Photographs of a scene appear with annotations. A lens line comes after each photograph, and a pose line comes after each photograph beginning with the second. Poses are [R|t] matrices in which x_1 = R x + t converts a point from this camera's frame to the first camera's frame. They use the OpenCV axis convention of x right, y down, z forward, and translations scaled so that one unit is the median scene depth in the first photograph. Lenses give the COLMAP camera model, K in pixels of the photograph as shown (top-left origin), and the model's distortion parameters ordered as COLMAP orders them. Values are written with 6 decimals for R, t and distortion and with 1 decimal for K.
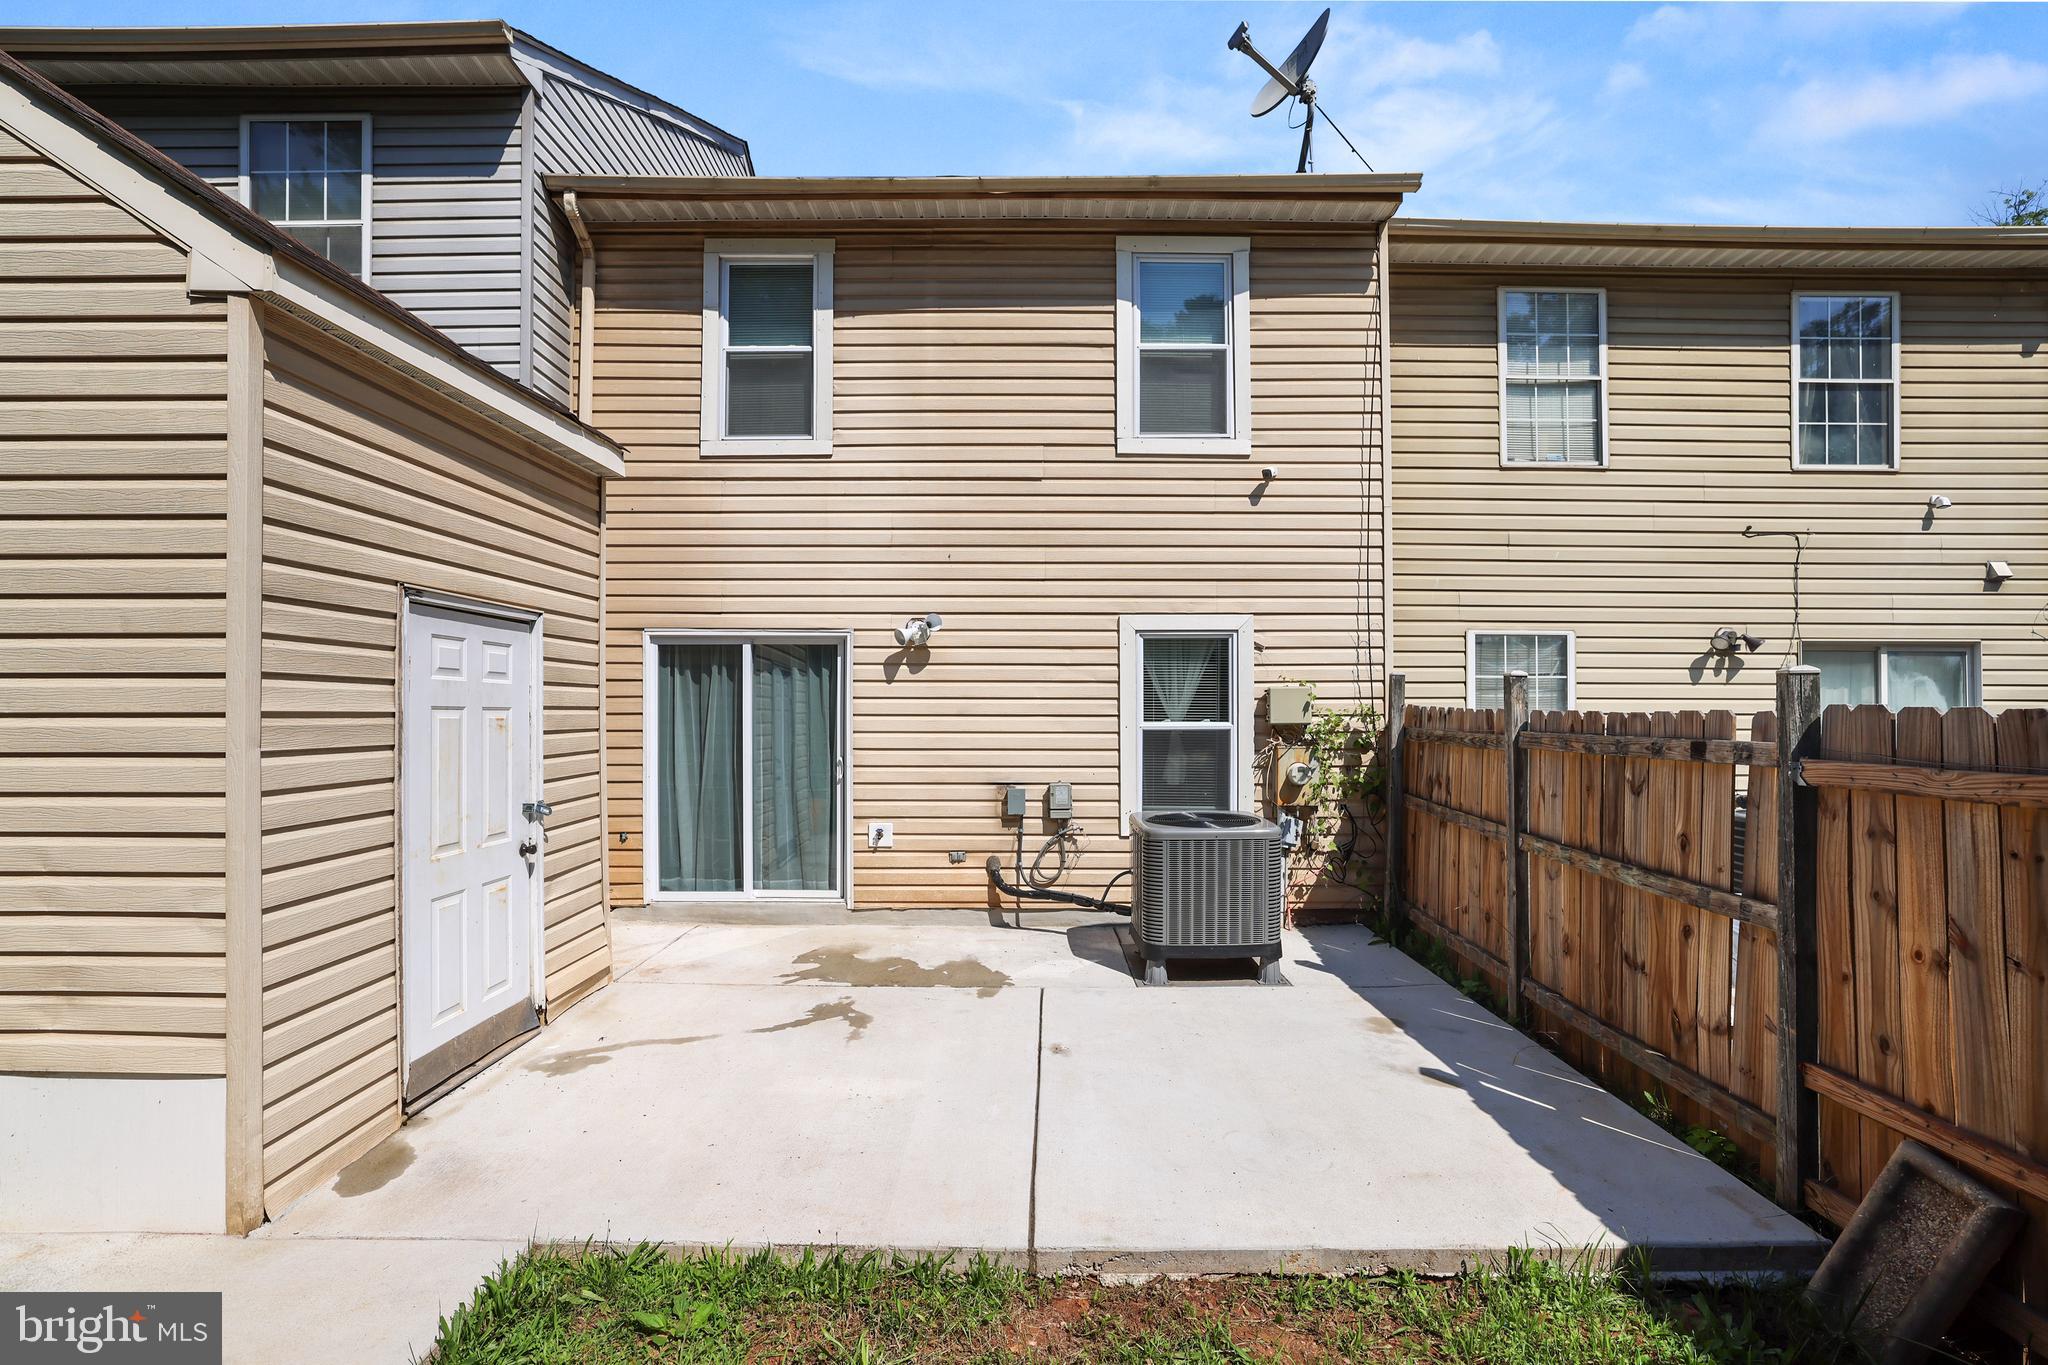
lens RADIAL K [[872.5, 0, 1024.0], [0, 872.5, 682.5], [0, 0, 1]] dist [0.000084, -0.000176]
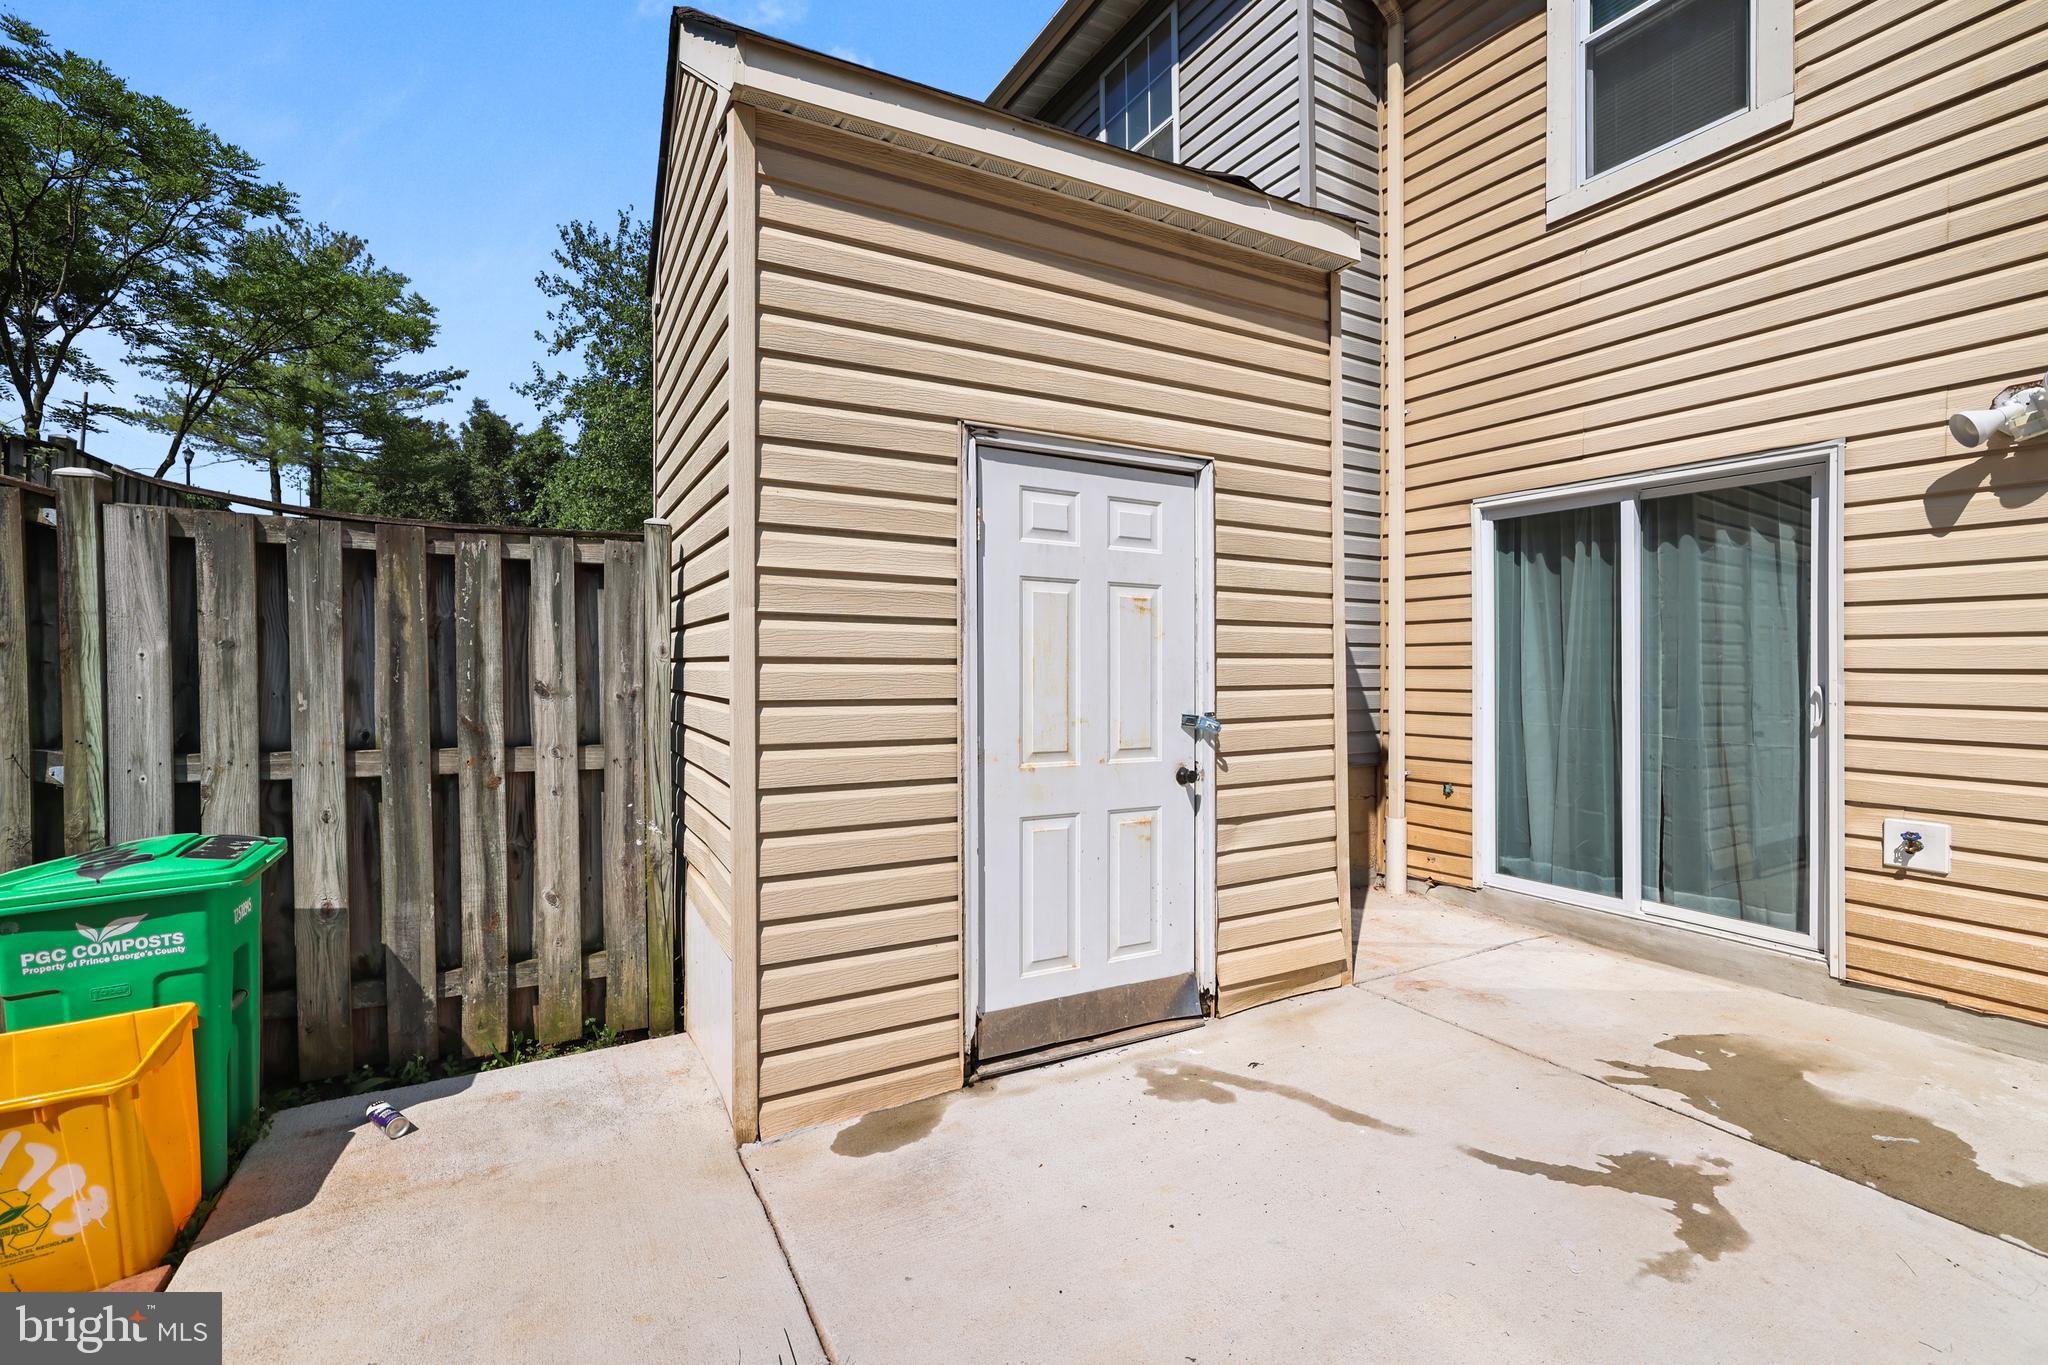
lens RADIAL K [[915.9, 0, 1047.4], [0, 915.9, 665.2], [0, 0, 1]] dist [-0.032464, 0.018087]
pose [[0.499193, -0.004522, -0.866479, 0.041800], [0.028117, 0.999544, 0.010982, 0.073198], [0.866035, -0.029845, 0.499092, 0.439798]]
